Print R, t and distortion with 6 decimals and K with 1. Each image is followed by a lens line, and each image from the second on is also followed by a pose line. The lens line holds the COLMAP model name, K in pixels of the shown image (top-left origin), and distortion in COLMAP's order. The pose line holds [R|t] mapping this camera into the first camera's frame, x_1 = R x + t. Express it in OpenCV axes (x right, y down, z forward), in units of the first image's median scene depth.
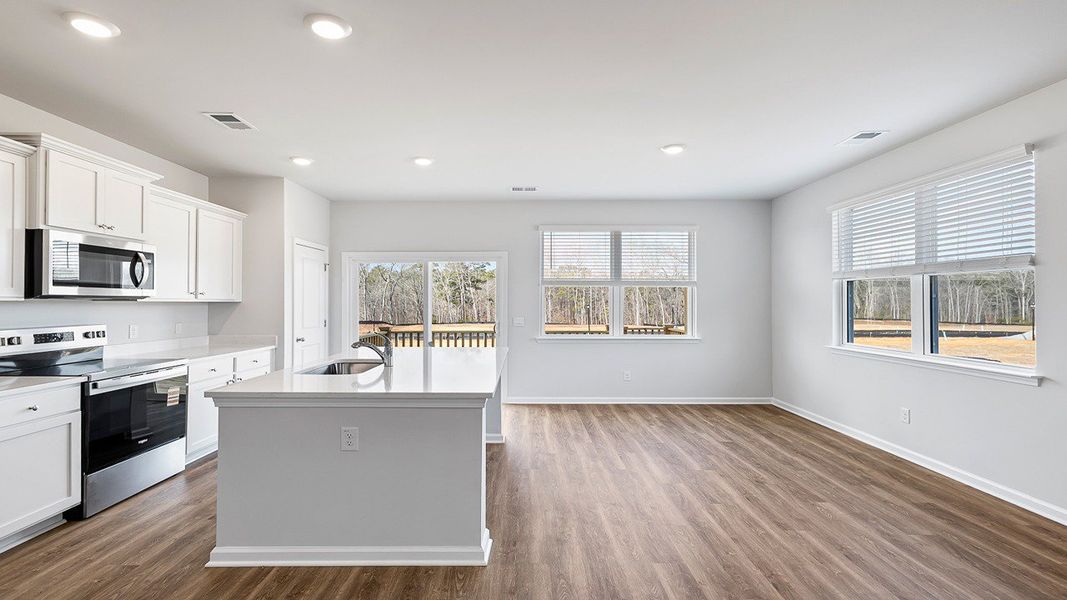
lens RADIAL K [[502.6, 0, 529.1], [0, 502.6, 296.9], [0, 0, 1]] dist [0.010229, -0.000663]
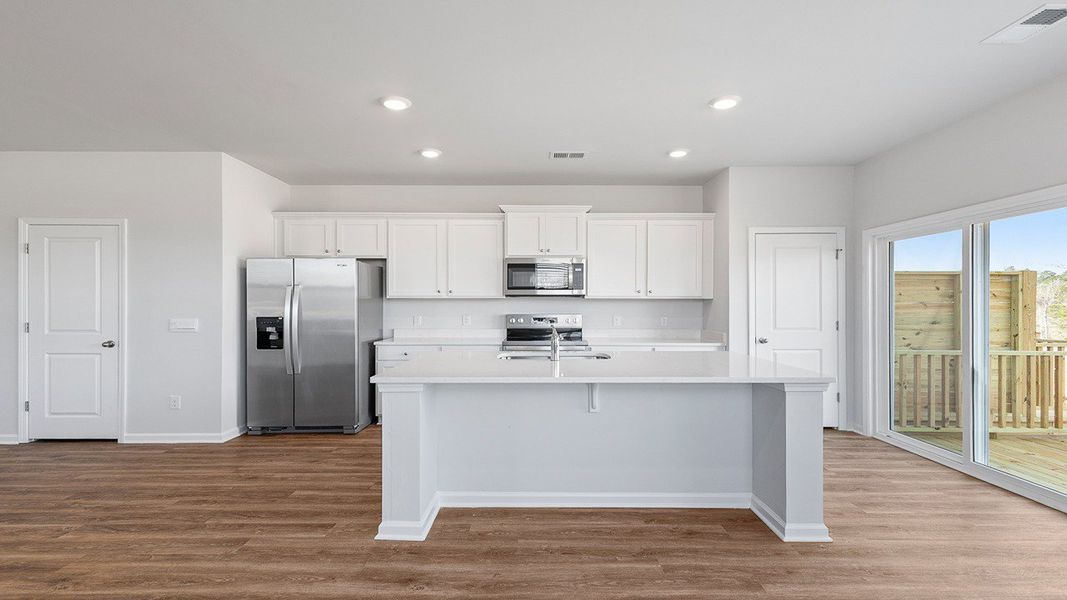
lens RADIAL K [[502.6, 0, 532.5], [0, 502.6, 303.4], [0, 0, 1]] dist [0.010229, -0.000663]
pose [[-0.011194, -0.001850, -0.999936, 0.487139], [0.009417, 0.999954, -0.001955, 0.019077], [0.999893, -0.009439, -0.011177, 0.671034]]
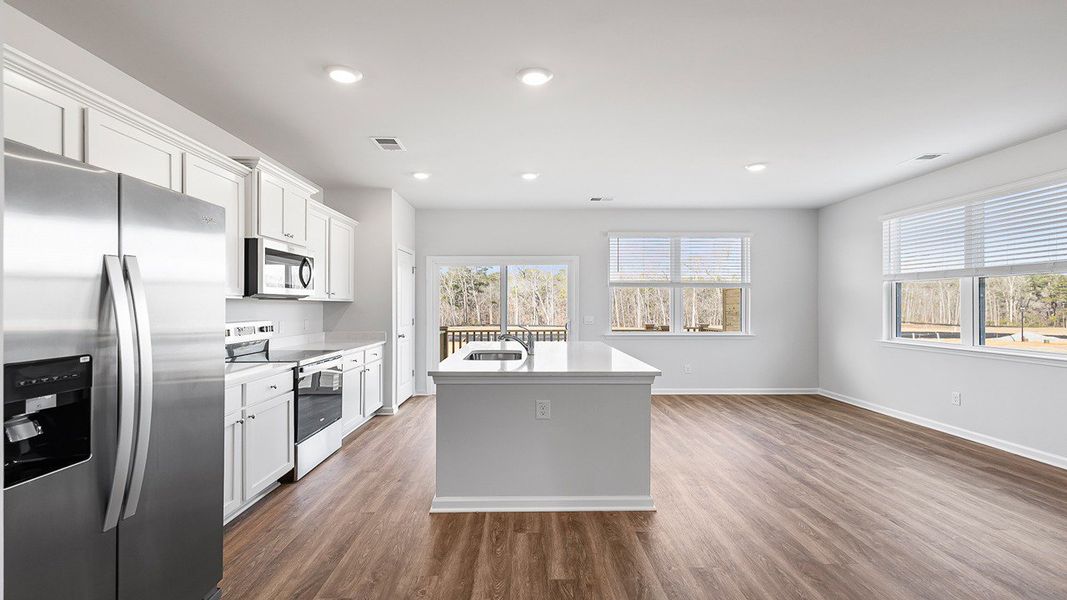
lens RADIAL K [[502.6, 0, 535.0], [0, 502.6, 305.2], [0, 0, 1]] dist [0.010229, -0.000663]
pose [[0.999792, -0.000520, 0.020388, -0.204254], [0.000306, 0.999945, 0.010485, 0.006531], [-0.020392, -0.010477, 0.999737, -0.115726]]
